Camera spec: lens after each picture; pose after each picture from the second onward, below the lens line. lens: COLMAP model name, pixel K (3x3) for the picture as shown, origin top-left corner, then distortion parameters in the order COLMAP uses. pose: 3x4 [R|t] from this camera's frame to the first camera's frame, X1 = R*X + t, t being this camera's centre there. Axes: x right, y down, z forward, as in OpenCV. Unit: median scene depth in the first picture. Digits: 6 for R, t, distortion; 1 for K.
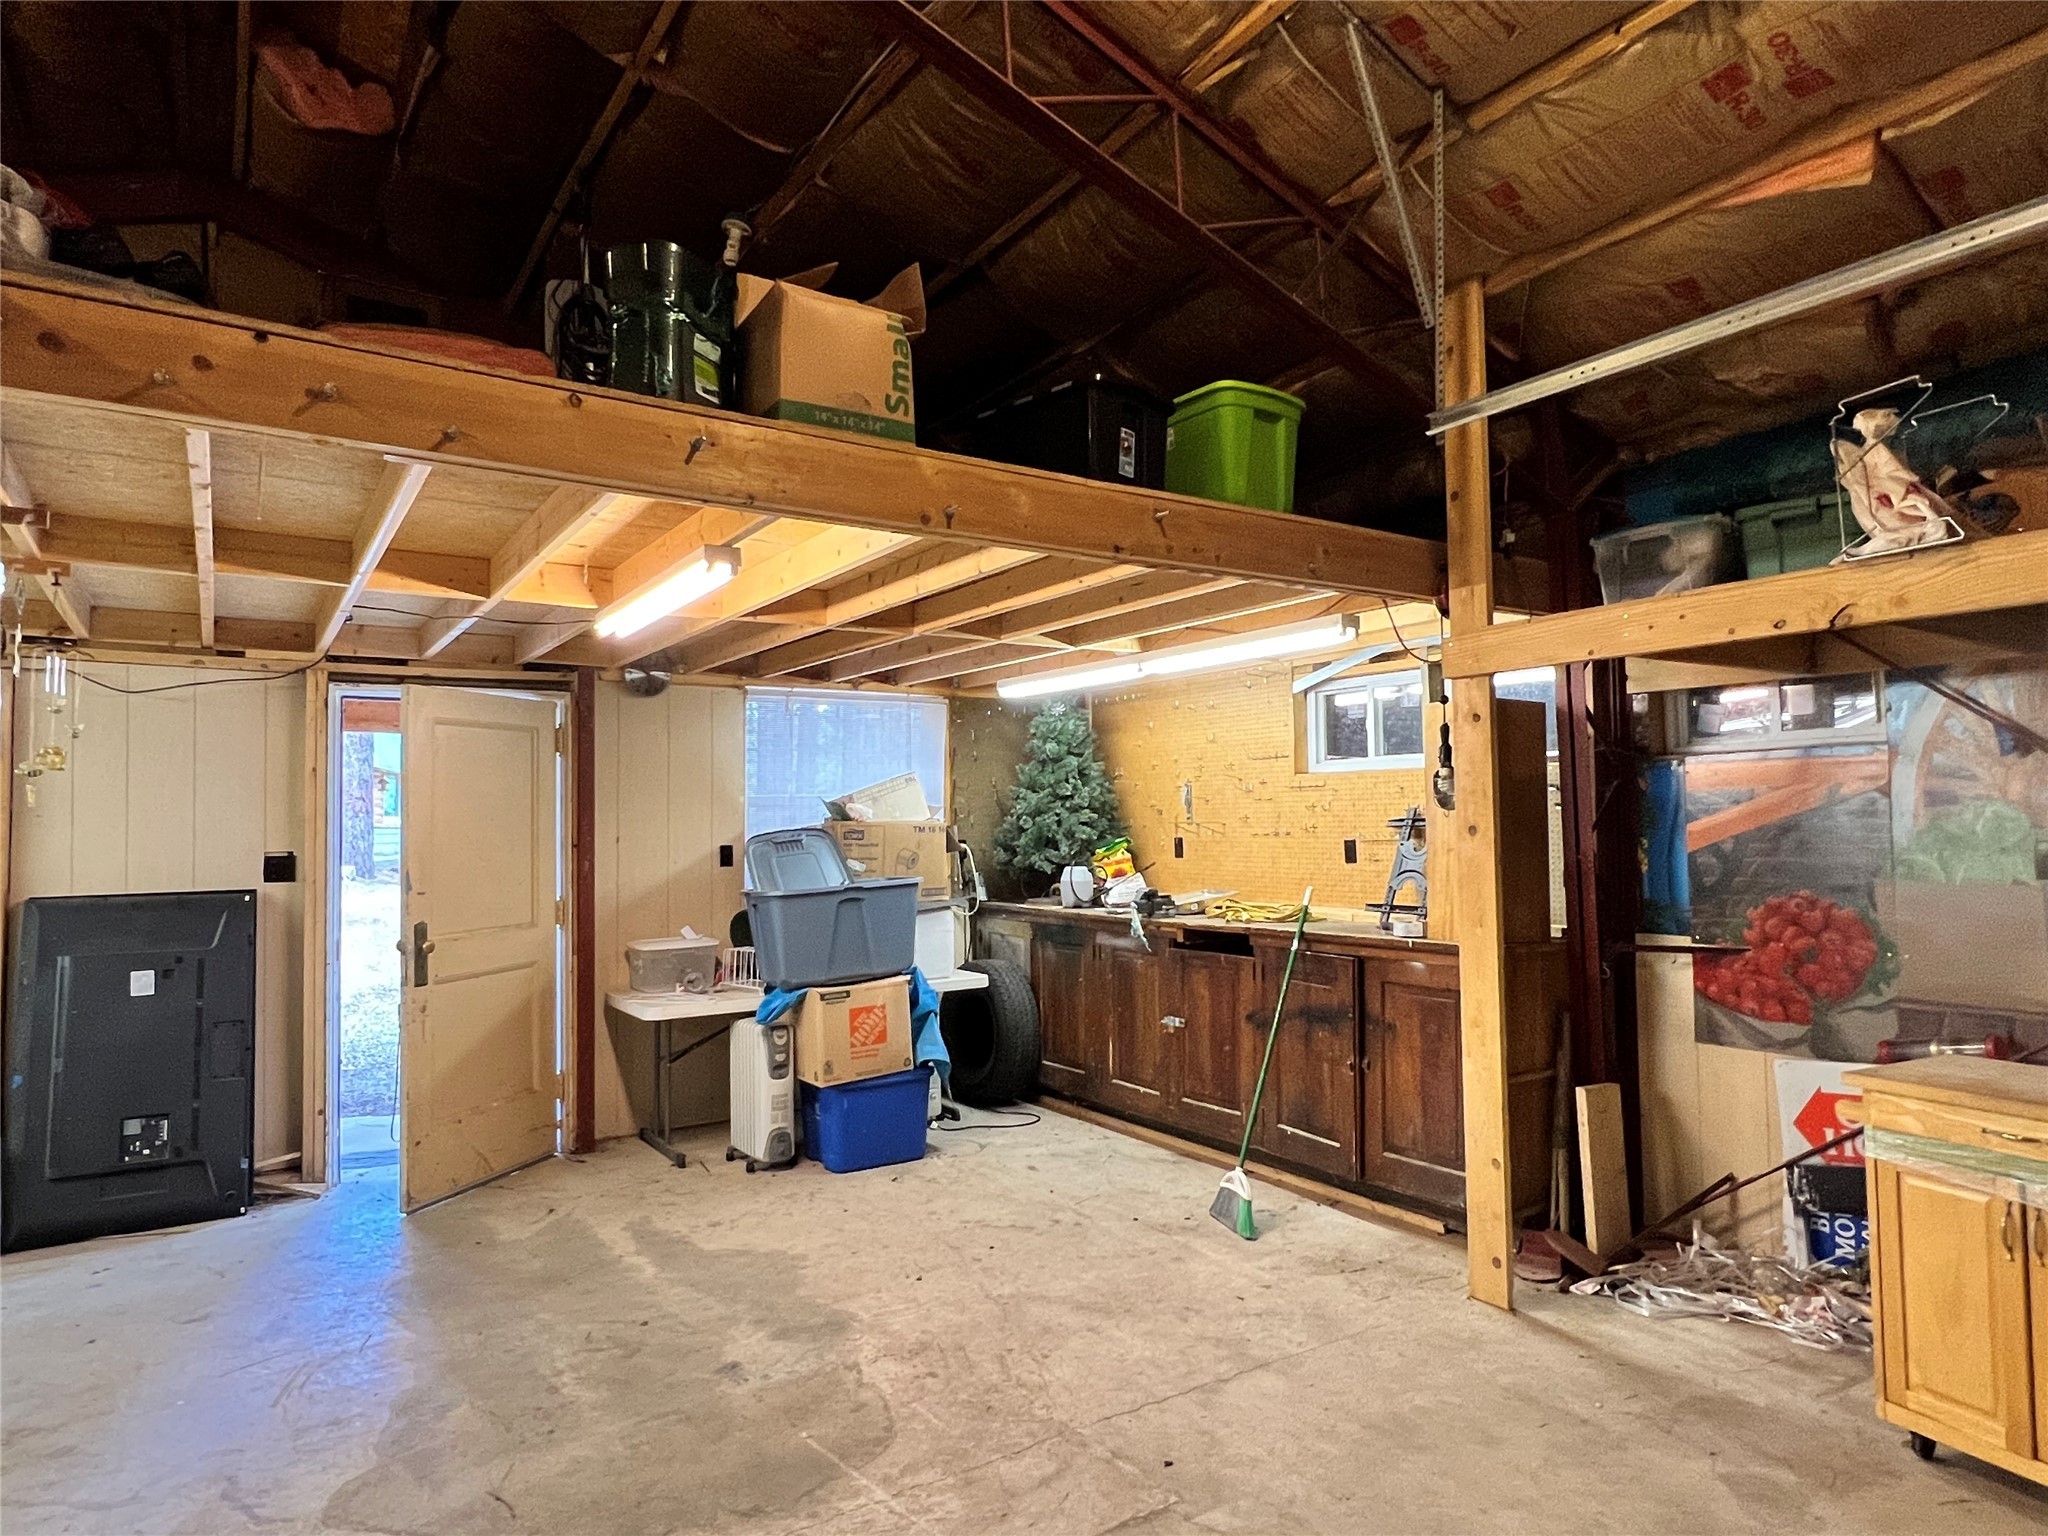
lens RADIAL K [[1187.7, 0, 1016.6], [0, 1187.7, 770.8], [0, 0, 1]] dist [-0.001071, -0.000461]
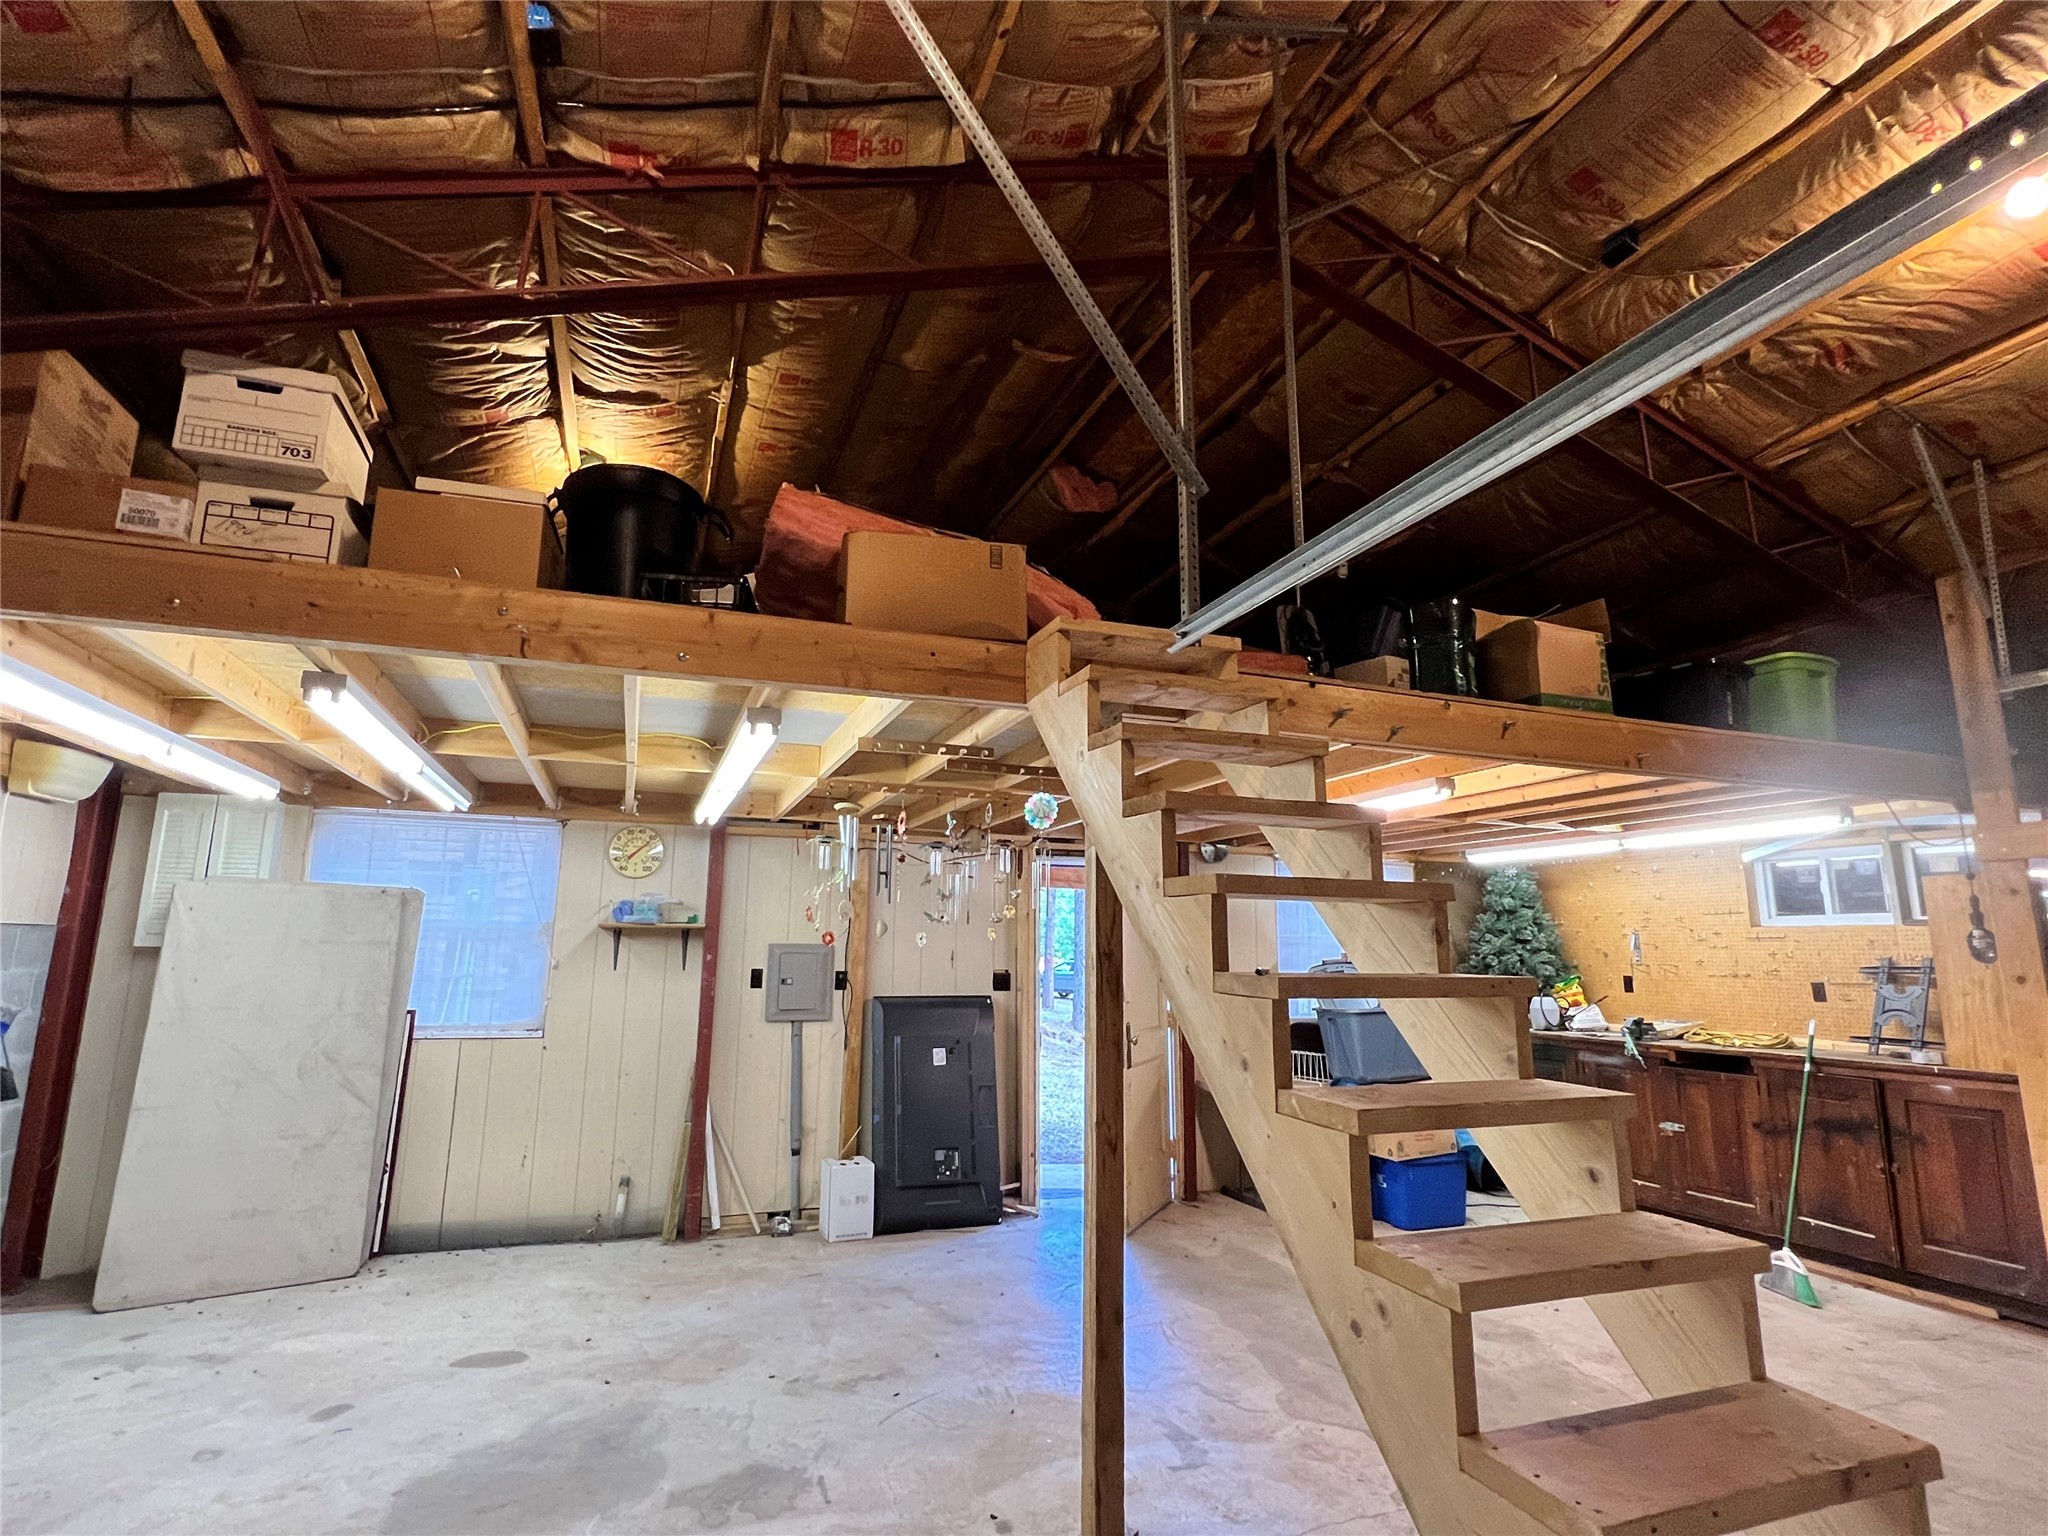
lens RADIAL K [[996.1, 0, 1024.0], [0, 996.1, 768.0], [0, 0, 1]] dist [-0.001980, 0.000476]
pose [[0.974989, -0.018586, -0.221475, -0.390641], [-0.011901, 0.990702, -0.135529, -0.017215], [0.221934, 0.134775, 0.965702, -0.285508]]
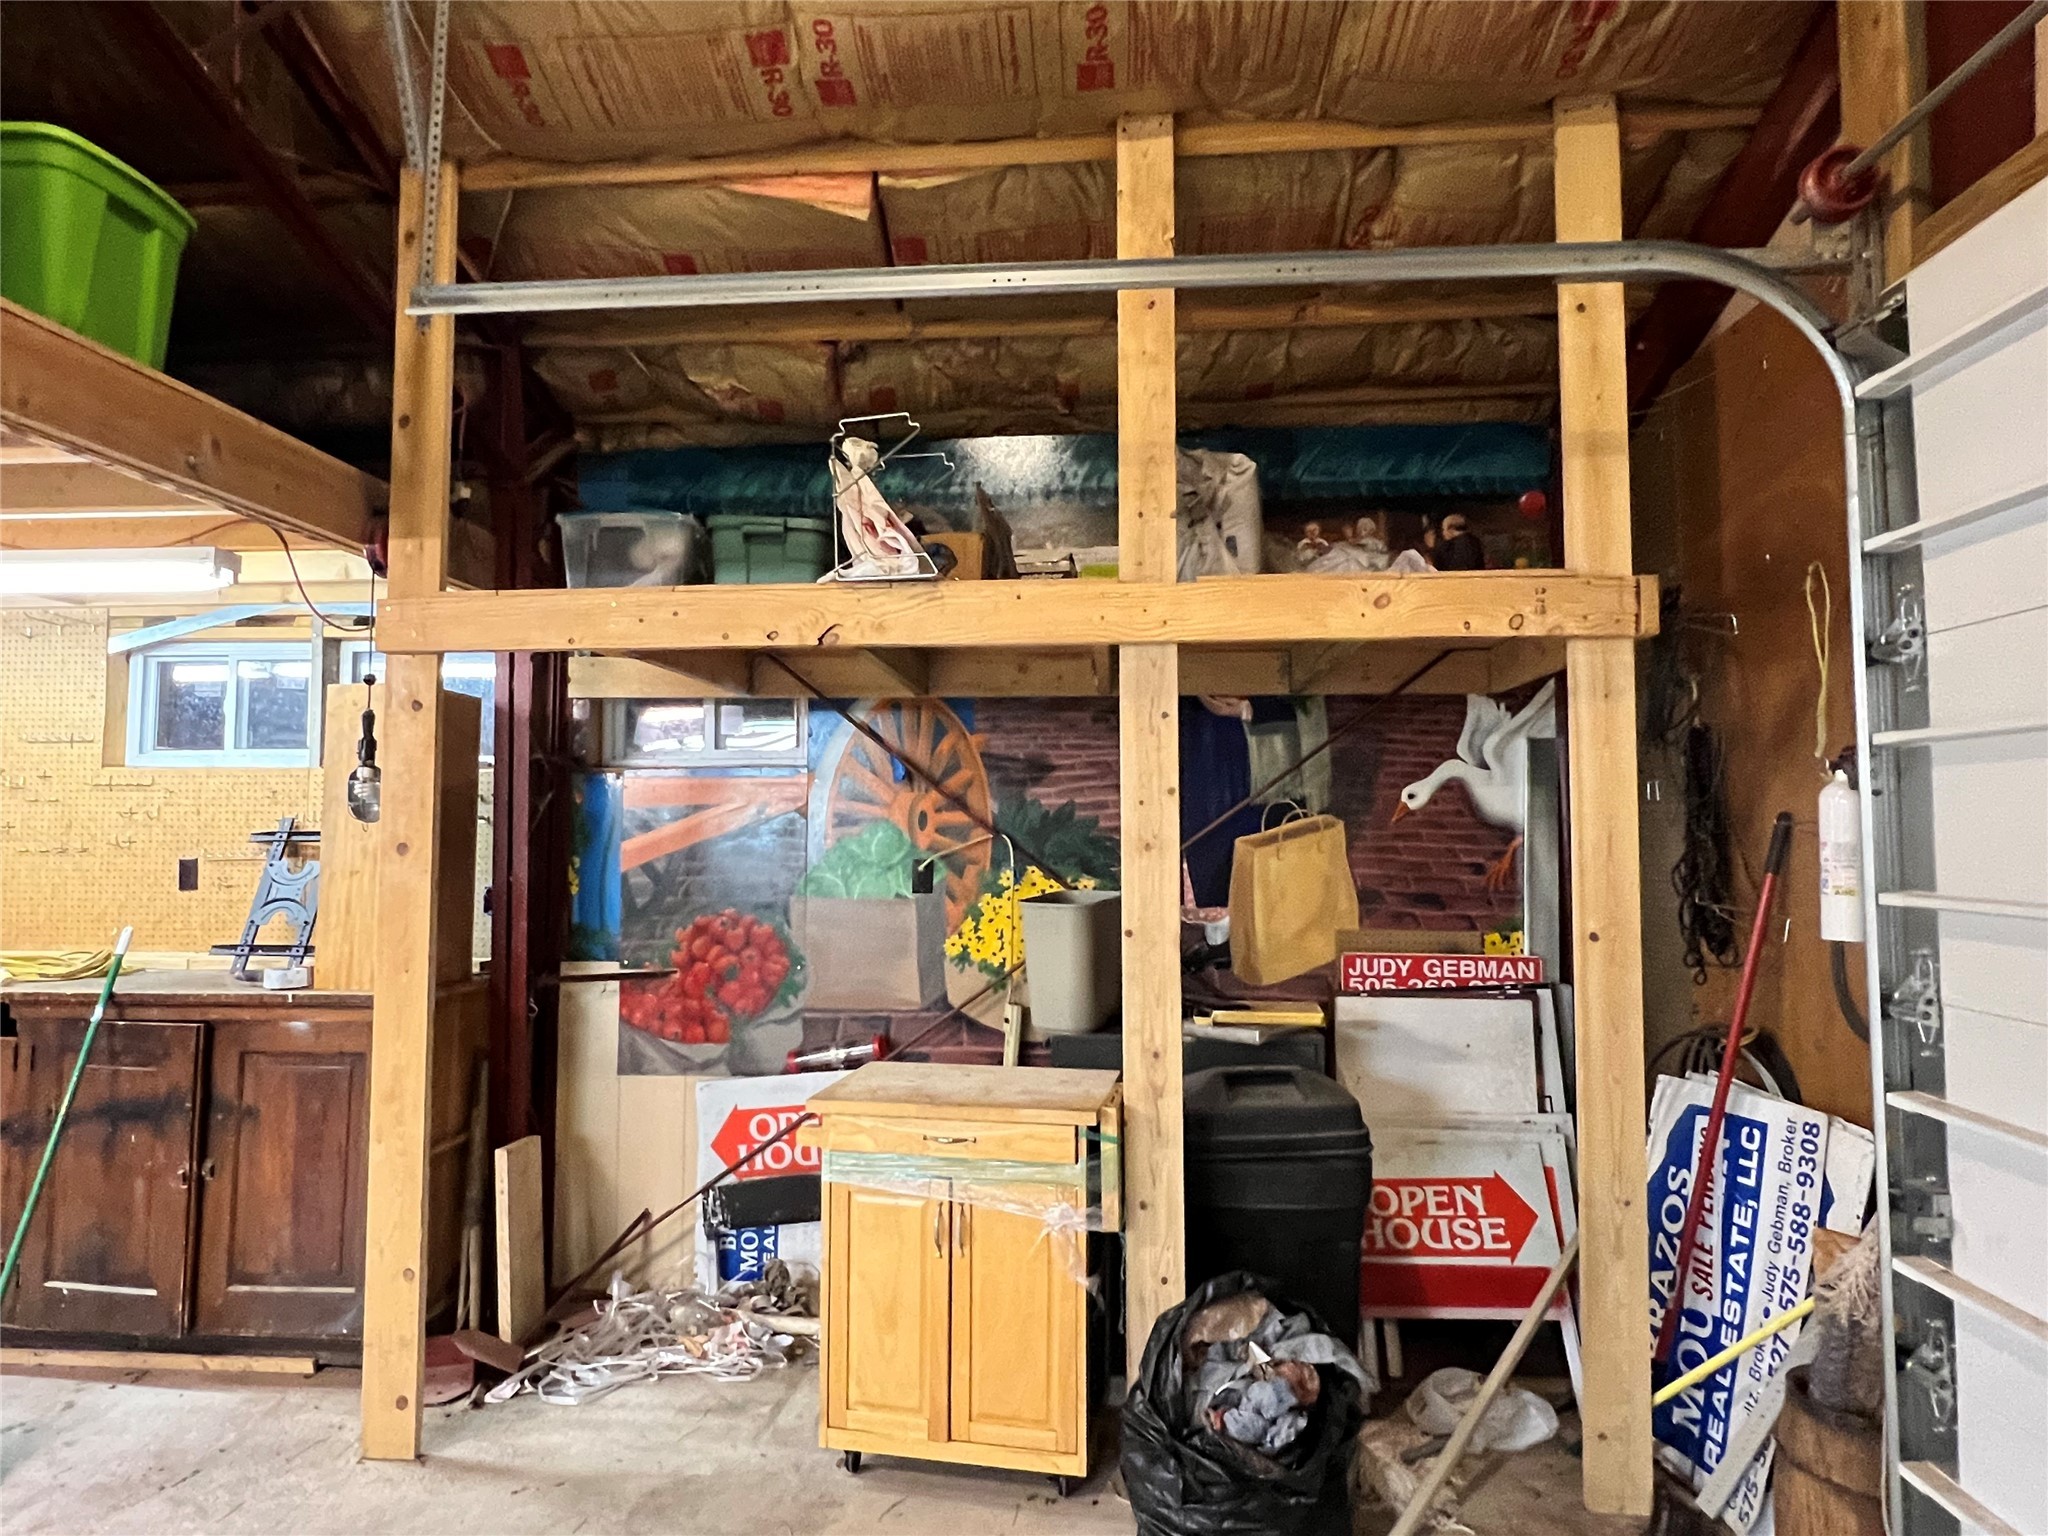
lens RADIAL K [[1188.6, 0, 1011.1], [0, 1188.6, 763.1], [0, 0, 1]] dist [-0.001850, -0.000285]
pose [[0.611301, 0.058155, 0.789259, 0.007662], [-0.044164, 0.998249, -0.039348, 0.006293], [-0.790165, -0.010803, 0.612799, 0.187647]]
